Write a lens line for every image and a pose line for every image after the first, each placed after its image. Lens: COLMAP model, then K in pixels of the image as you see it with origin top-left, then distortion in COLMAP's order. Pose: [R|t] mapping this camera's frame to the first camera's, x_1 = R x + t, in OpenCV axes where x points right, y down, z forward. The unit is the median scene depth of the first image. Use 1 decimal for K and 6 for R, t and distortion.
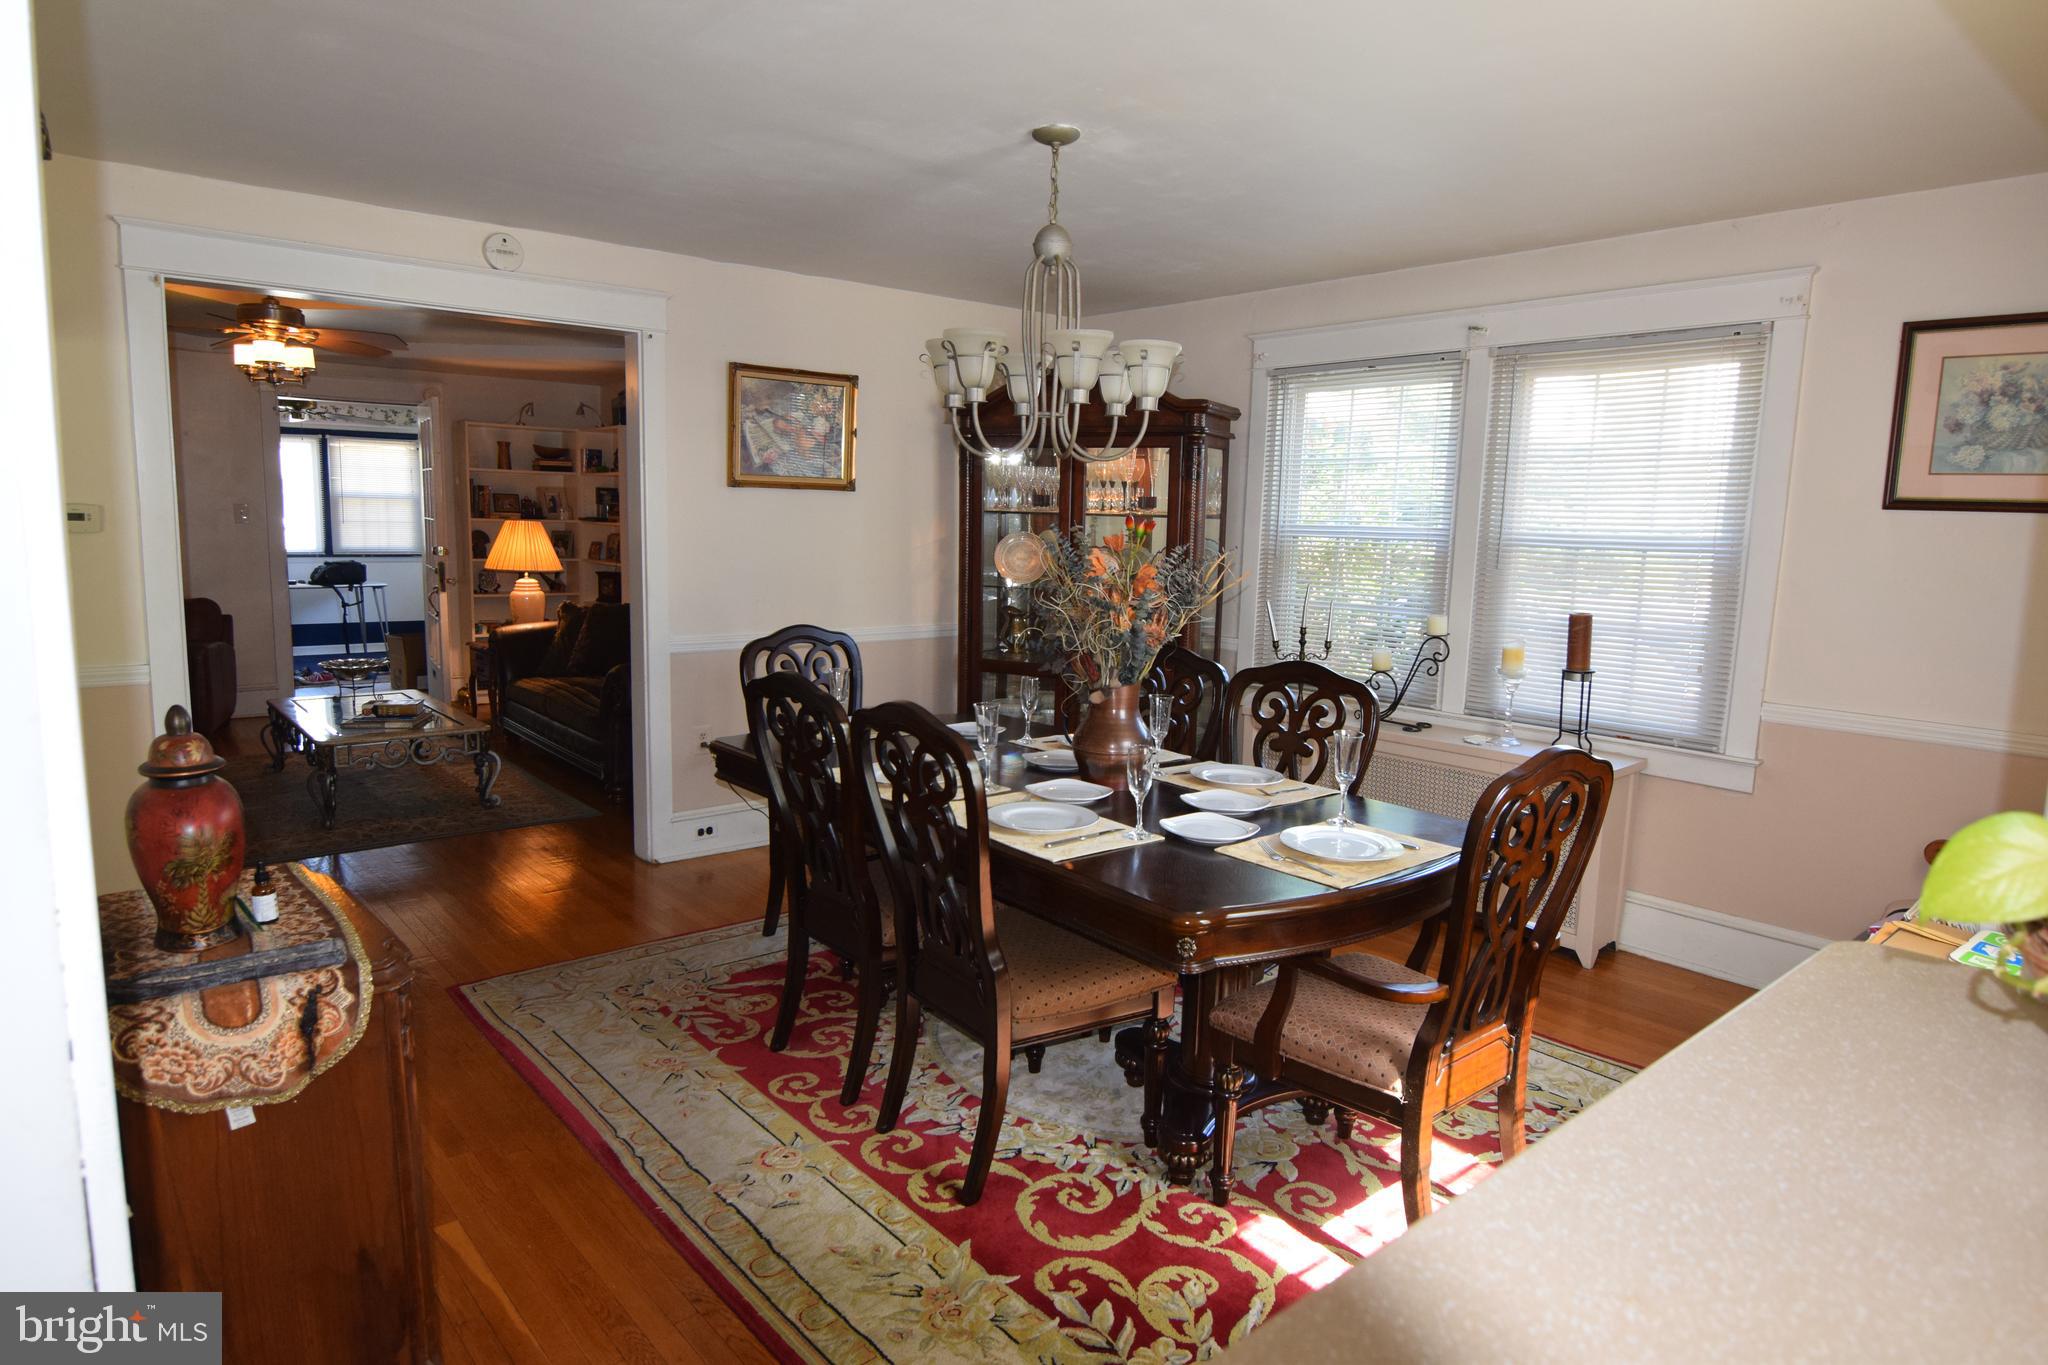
lens RADIAL K [[1201.5, 0, 1025.8], [0, 1201.5, 683.0], [0, 0, 1]] dist [-0.007124, -0.000656]
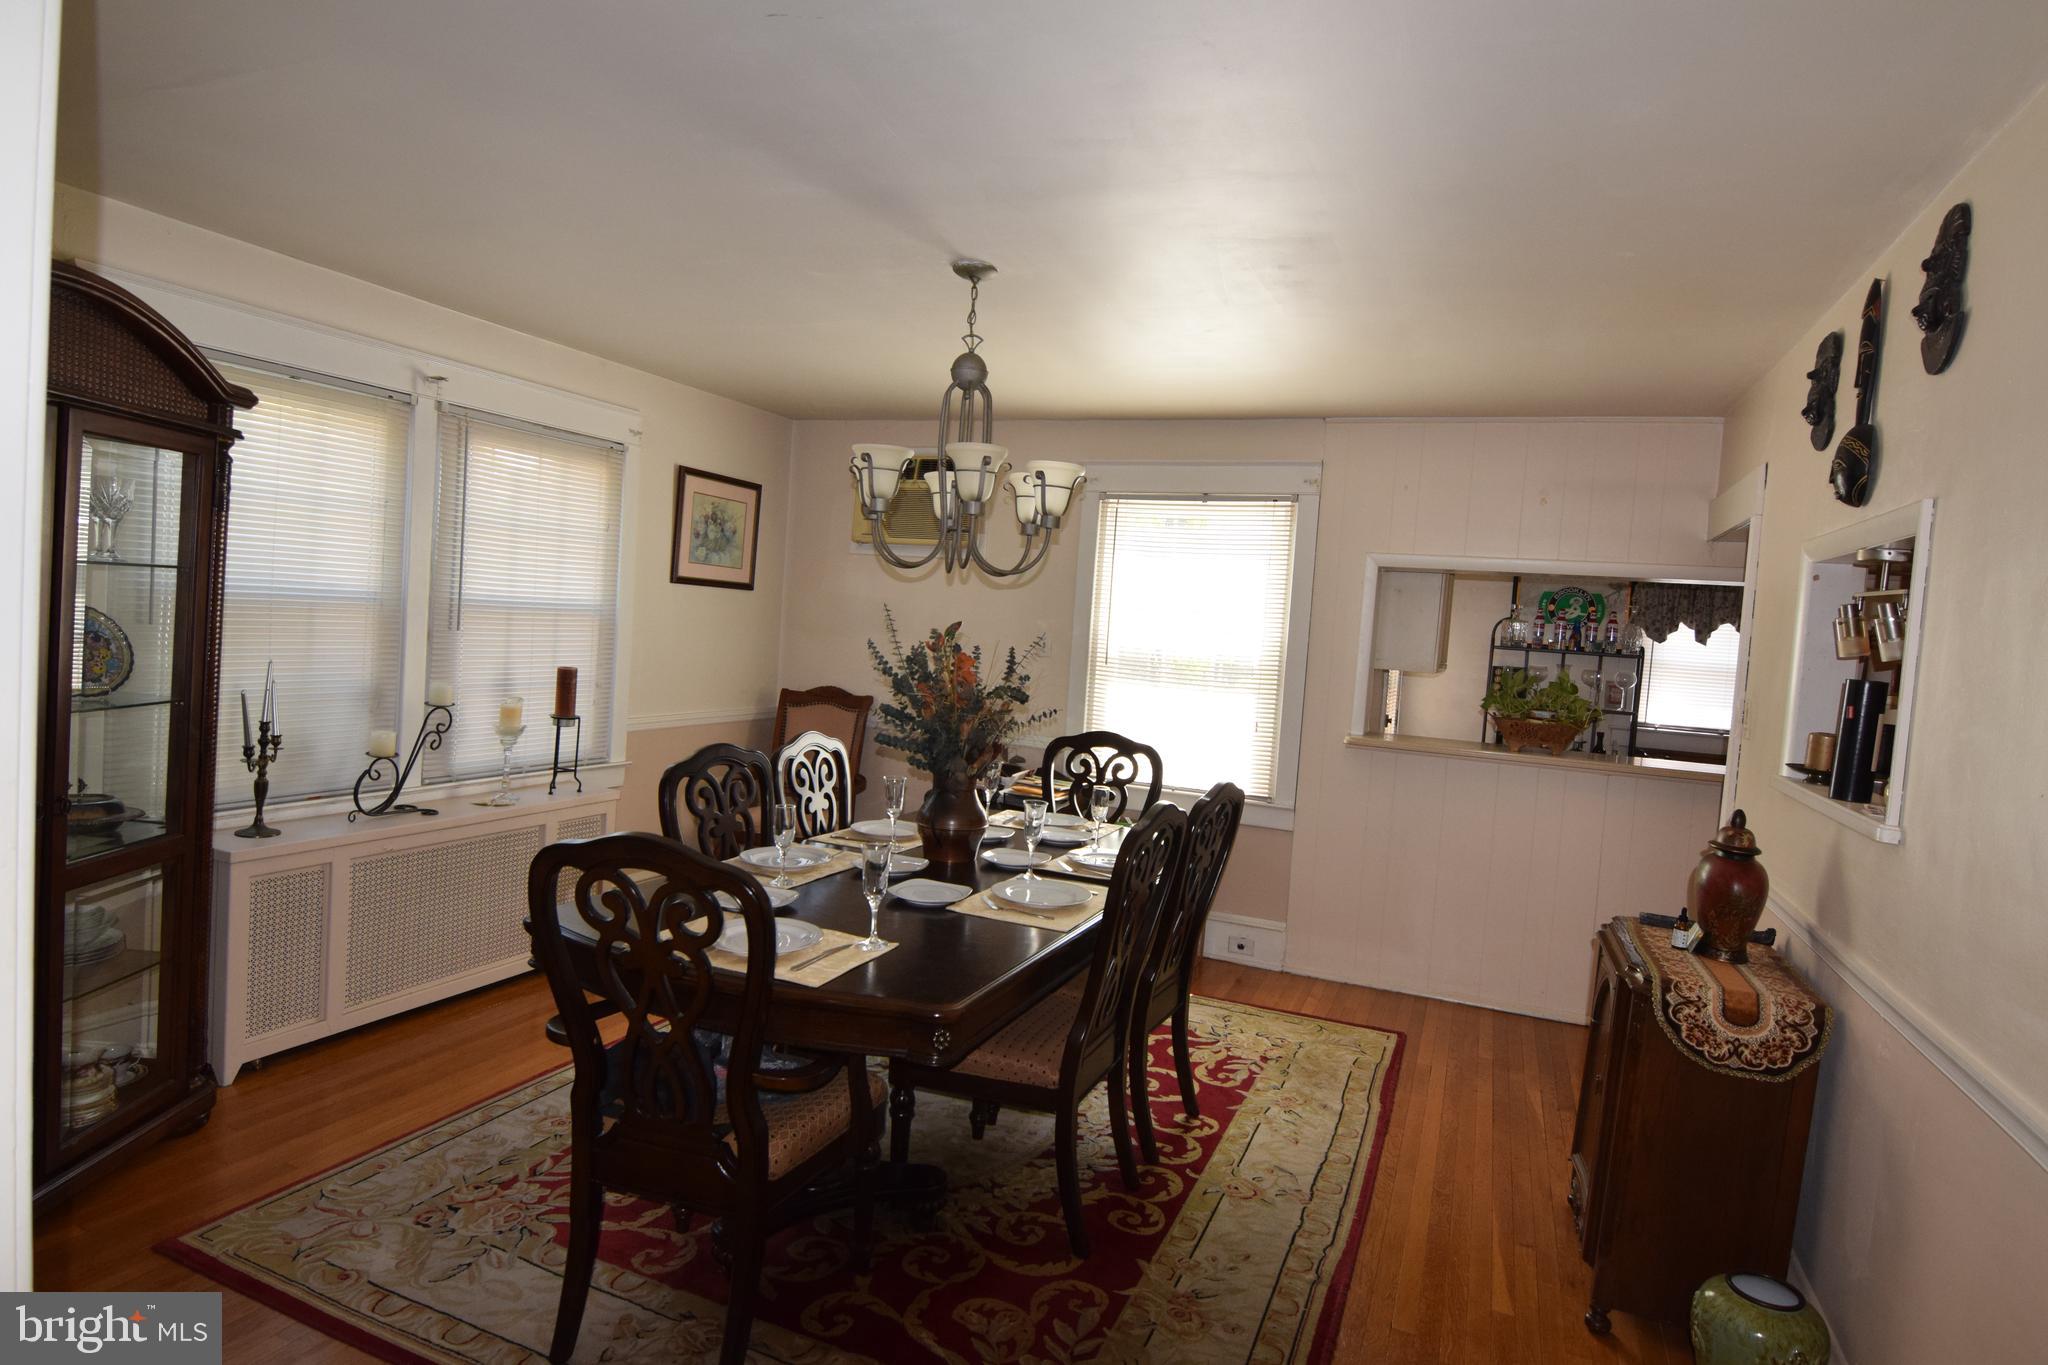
lens RADIAL K [[1122.7, 0, 1022.6], [0, 1122.7, 682.2], [0, 0, 1]] dist [-0.028611, -0.002494]
pose [[-0.445682, -0.105223, 0.888986, -0.827300], [0.045250, 0.989150, 0.139764, -0.209661], [-0.894047, 0.102517, -0.436085, 1.298180]]
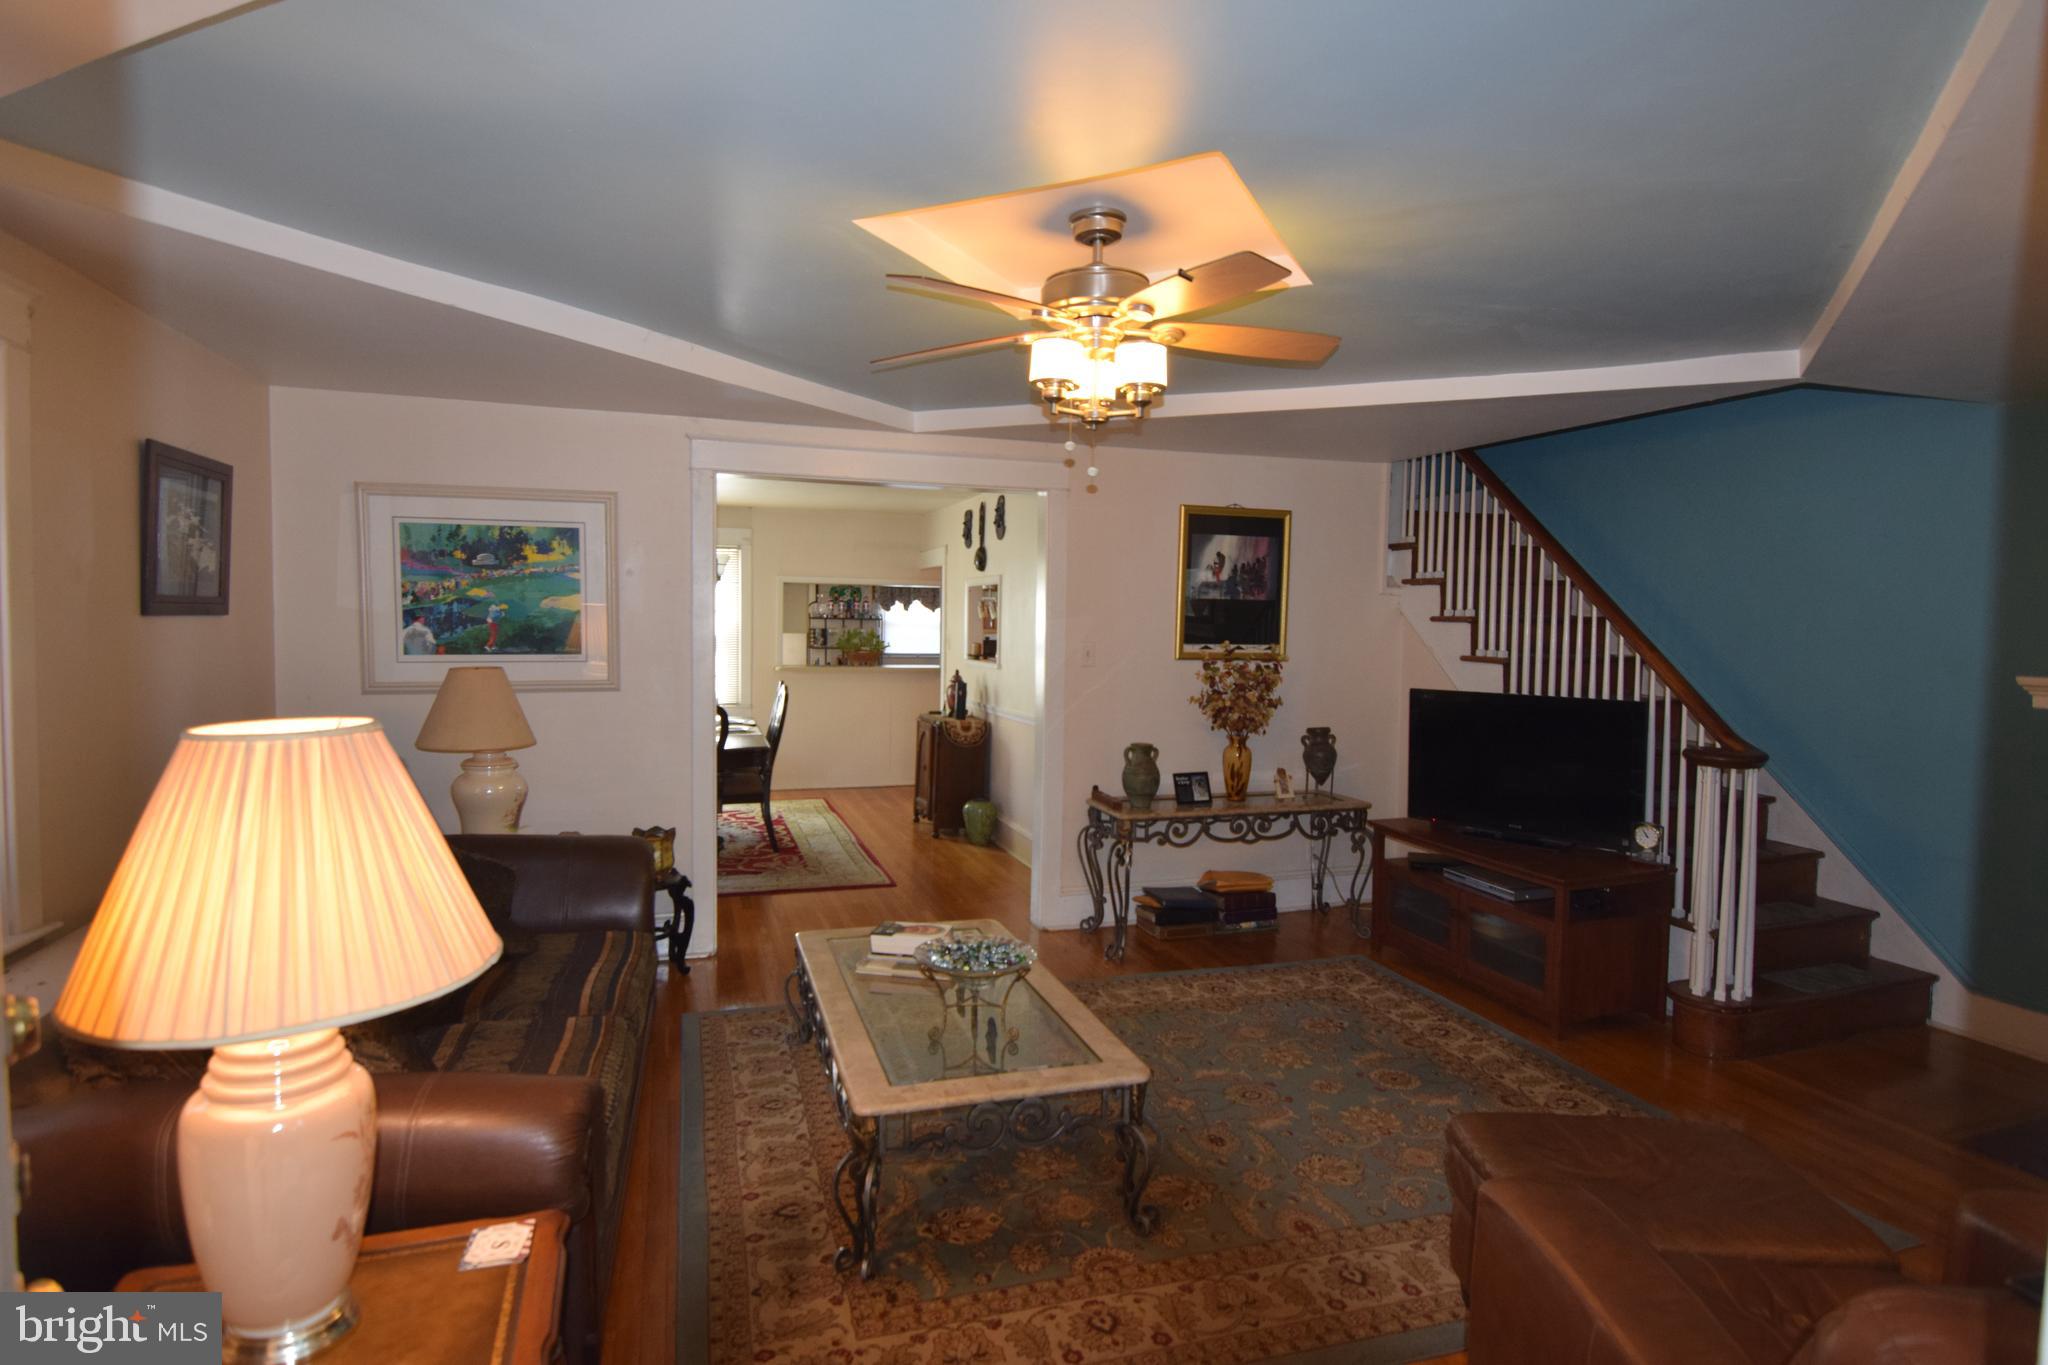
lens RADIAL K [[1122.7, 0, 1023.4], [0, 1122.7, 679.7], [0, 0, 1]] dist [-0.028611, -0.002494]
pose [[-0.925841, -0.056764, 0.373626, -1.516821], [0.016012, 0.981875, 0.188850, -0.462242], [-0.377574, 0.180827, -0.908152, 2.923785]]
